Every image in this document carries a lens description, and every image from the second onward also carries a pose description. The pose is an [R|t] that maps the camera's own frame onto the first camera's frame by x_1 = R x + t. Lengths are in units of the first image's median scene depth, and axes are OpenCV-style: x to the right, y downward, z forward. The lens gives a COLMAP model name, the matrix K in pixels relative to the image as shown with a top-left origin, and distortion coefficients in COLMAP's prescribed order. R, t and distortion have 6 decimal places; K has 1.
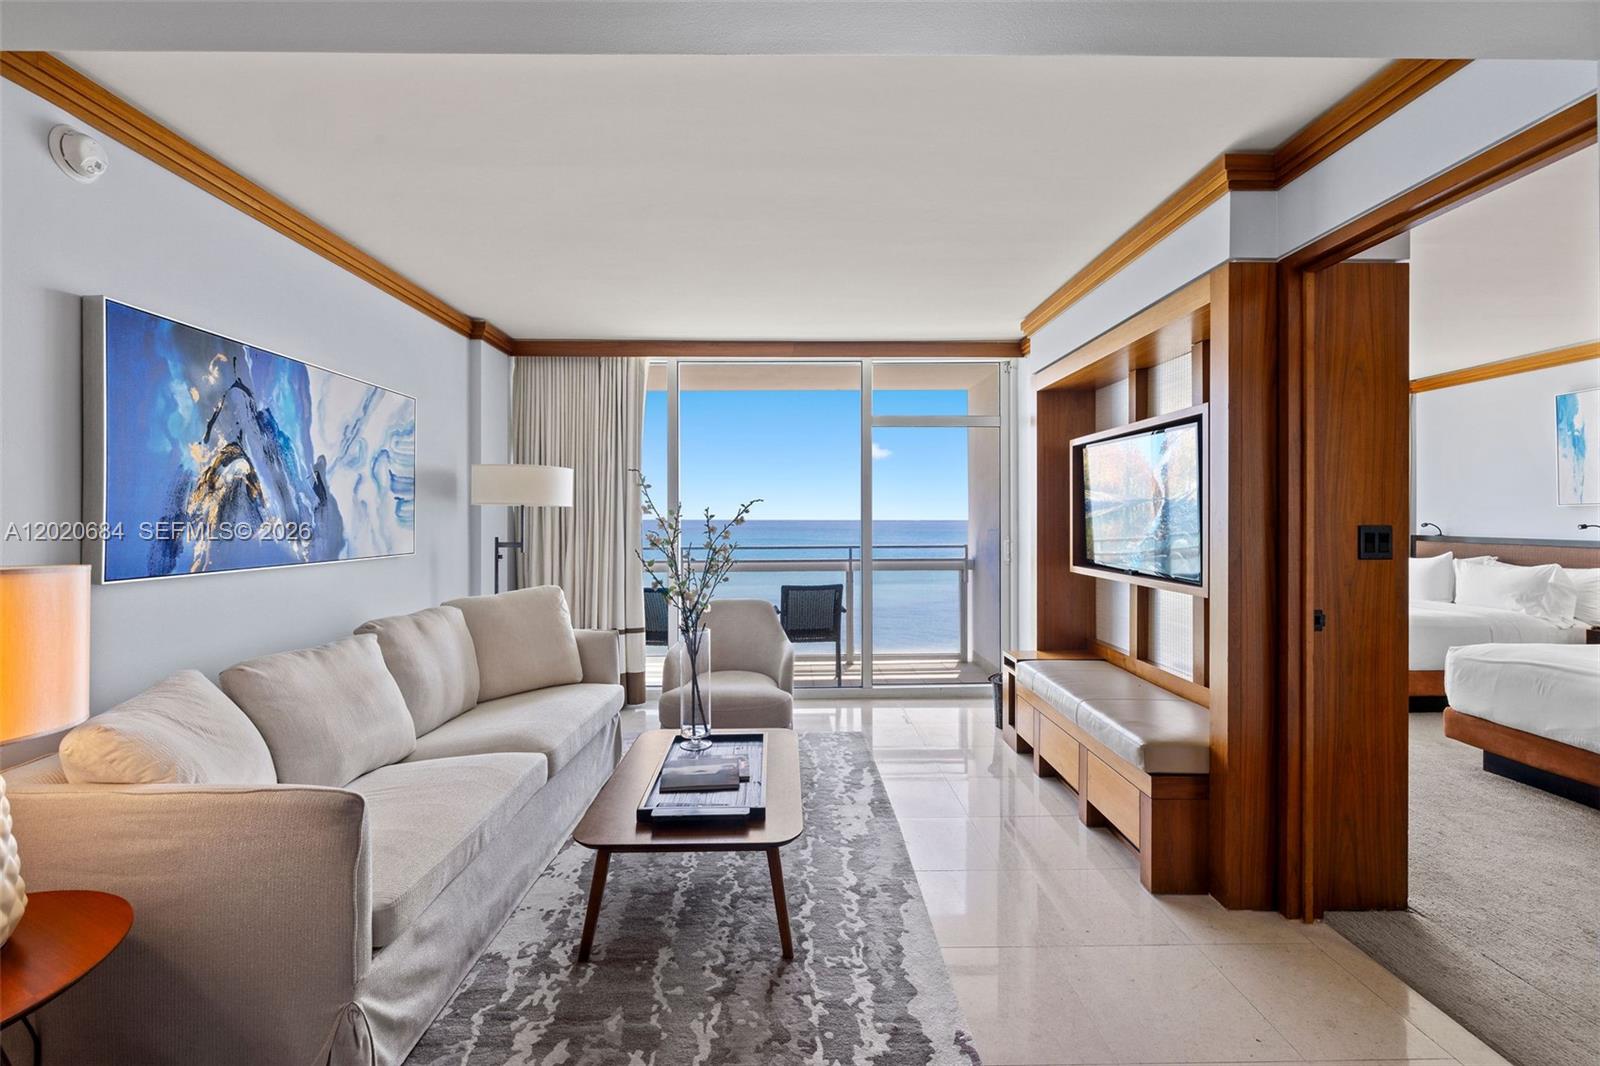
lens RADIAL K [[678.7, 0, 794.4], [0, 678.7, 522.6], [0, 0, 1]] dist [-0.001762, -0.000157]
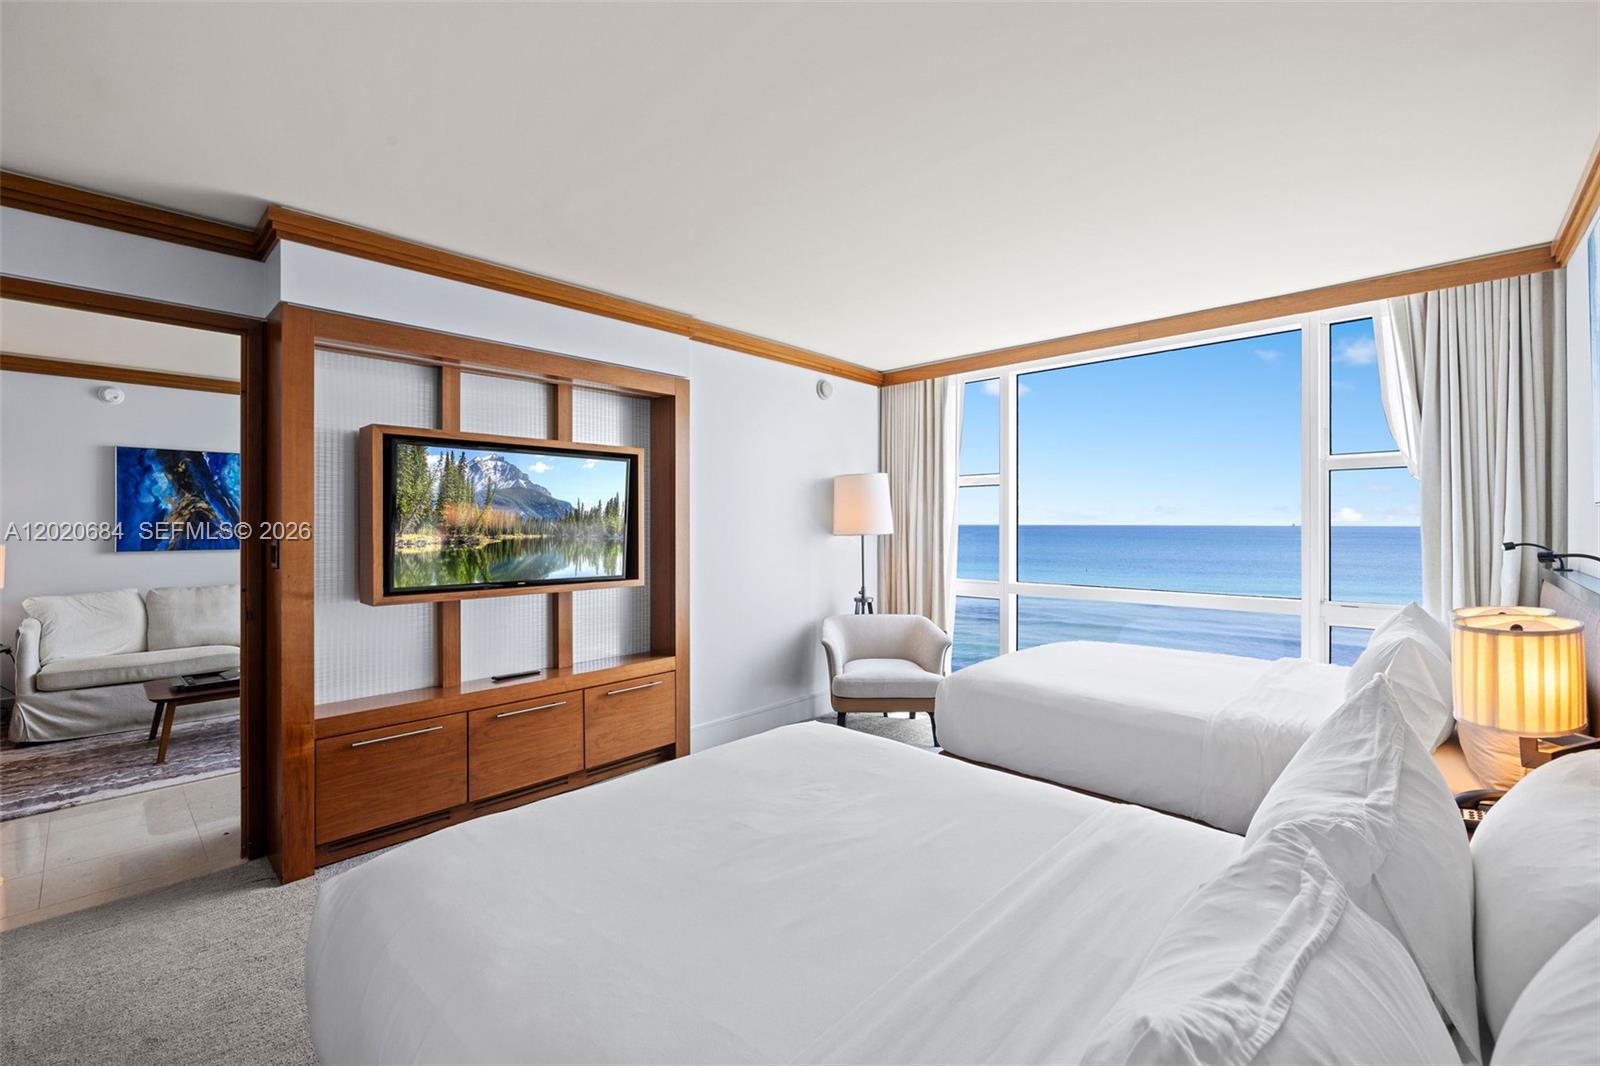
lens RADIAL K [[678.7, 0, 800.4], [0, 678.7, 523.5], [0, 0, 1]] dist [-0.001762, -0.000157]
pose [[0.716017, 0.001546, -0.698081, 1.826946], [-0.003266, 0.999994, -0.001136, -0.020880], [0.698075, 0.003093, 0.716018, 0.633091]]
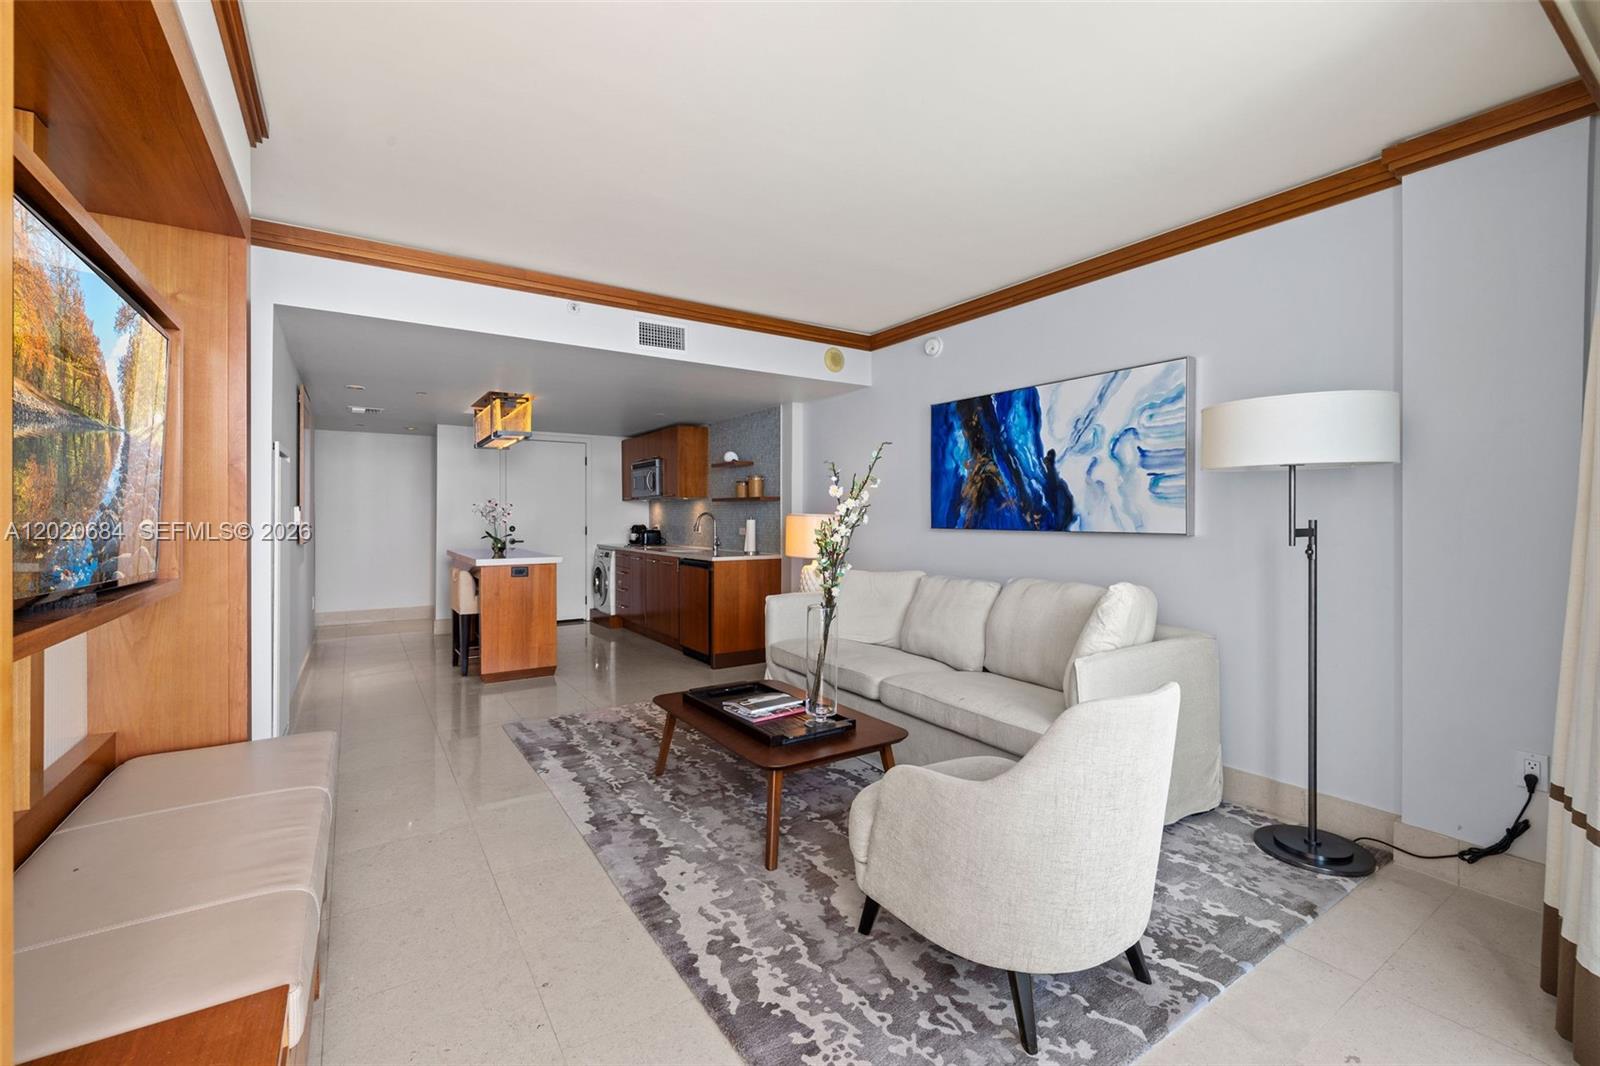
lens RADIAL K [[678.7, 0, 791.9], [0, 678.7, 515.9], [0, 0, 1]] dist [-0.001762, -0.000157]
pose [[-0.845440, -0.000022, -0.534070, 0.403207], [-0.003320, 0.999981, 0.005214, 0.022664], [0.534060, 0.006182, -0.845424, 1.763945]]
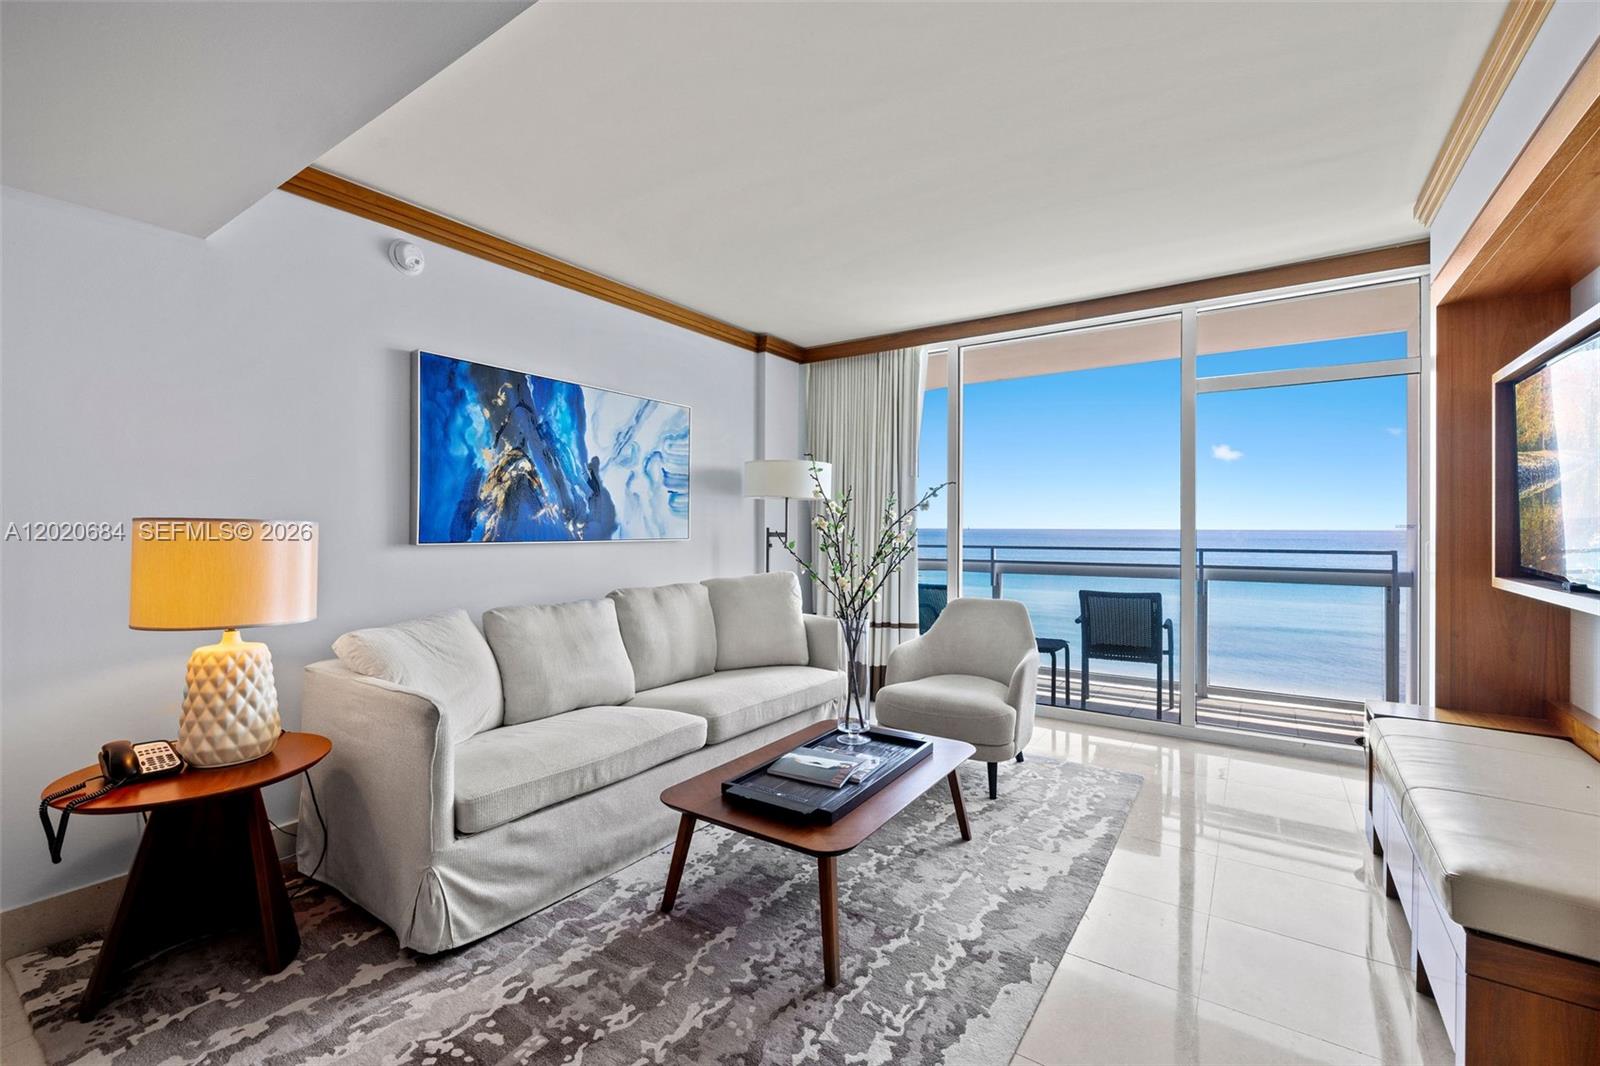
lens RADIAL K [[678.7, 0, 798.5], [0, 678.7, 528.2], [0, 0, 1]] dist [-0.001762, -0.000157]
pose [[0.818404, 0.005055, -0.574622, 0.327648], [-0.006204, 0.999981, -0.000040, 0.031289], [0.574610, 0.003598, 0.818419, 0.175070]]
